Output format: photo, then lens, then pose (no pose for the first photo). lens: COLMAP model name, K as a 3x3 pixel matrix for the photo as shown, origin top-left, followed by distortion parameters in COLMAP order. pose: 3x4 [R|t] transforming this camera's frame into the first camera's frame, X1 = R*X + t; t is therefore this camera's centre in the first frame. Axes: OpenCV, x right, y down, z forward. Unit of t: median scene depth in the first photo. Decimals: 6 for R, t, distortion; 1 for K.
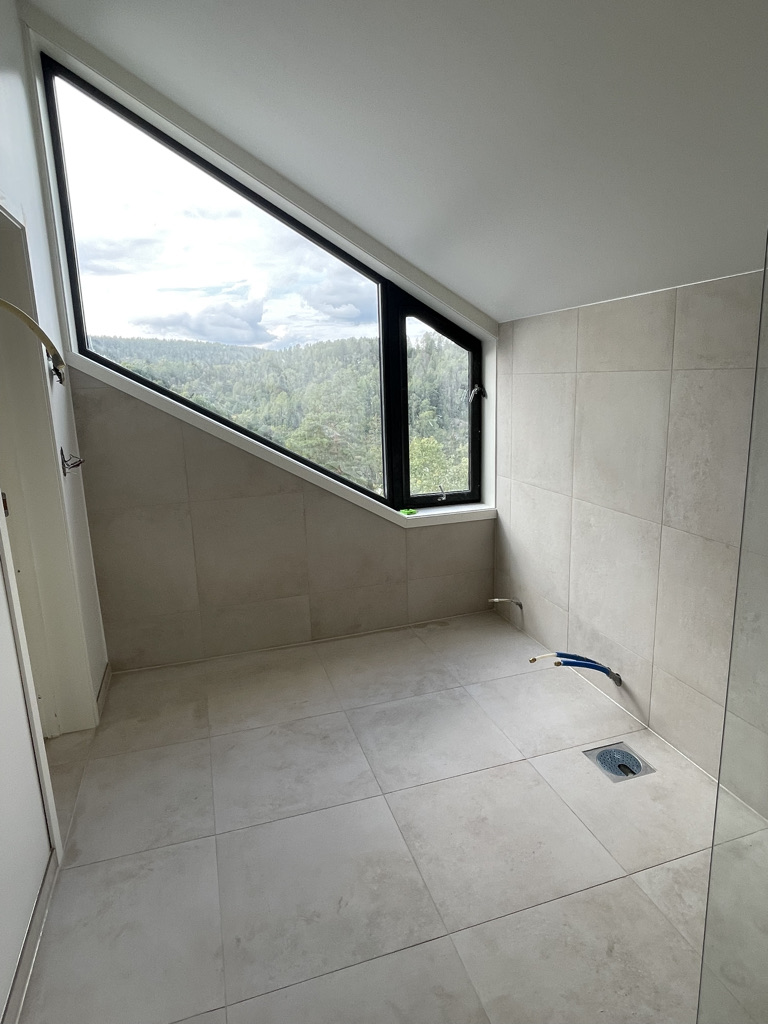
lens RADIAL K [[594.9, 0, 388.6], [0, 594.9, 503.2], [0, 0, 1]] dist [0.000870, -0.008538]
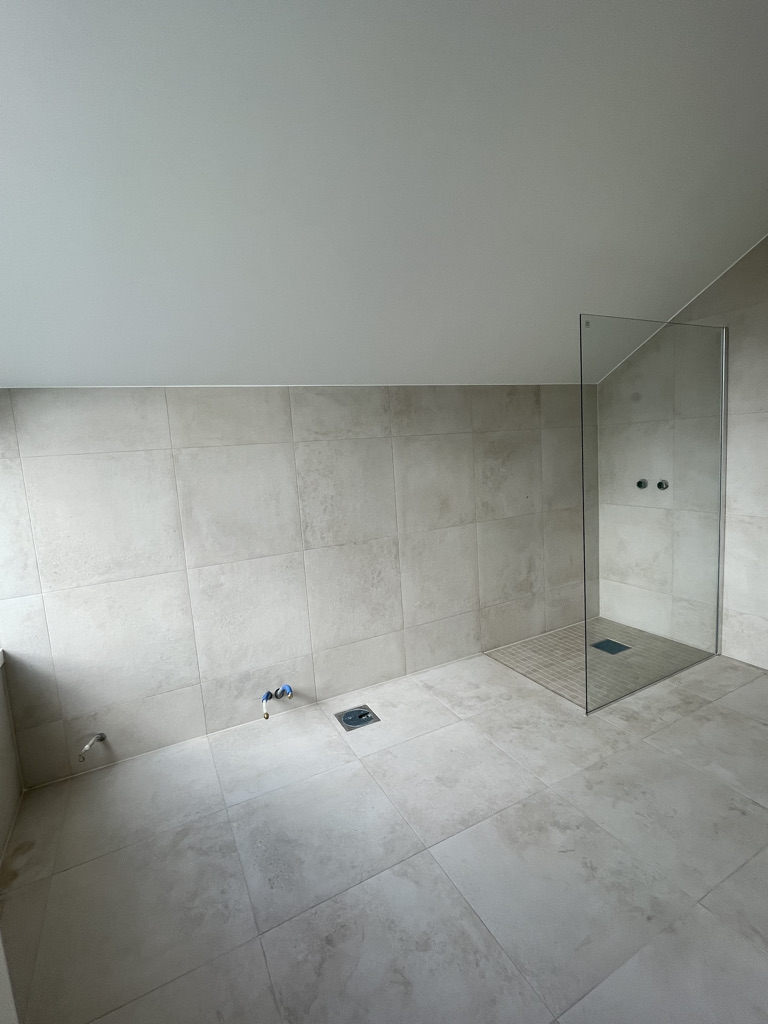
lens RADIAL K [[475.1, 0, 386.7], [0, 475.1, 508.1], [0, 0, 1]] dist [-0.003770, -0.000235]
pose [[-0.158650, -0.079245, 0.984150, -0.649235], [0.277636, 0.952973, 0.121491, -0.137755], [-0.947496, 0.292510, -0.129188, 0.908047]]
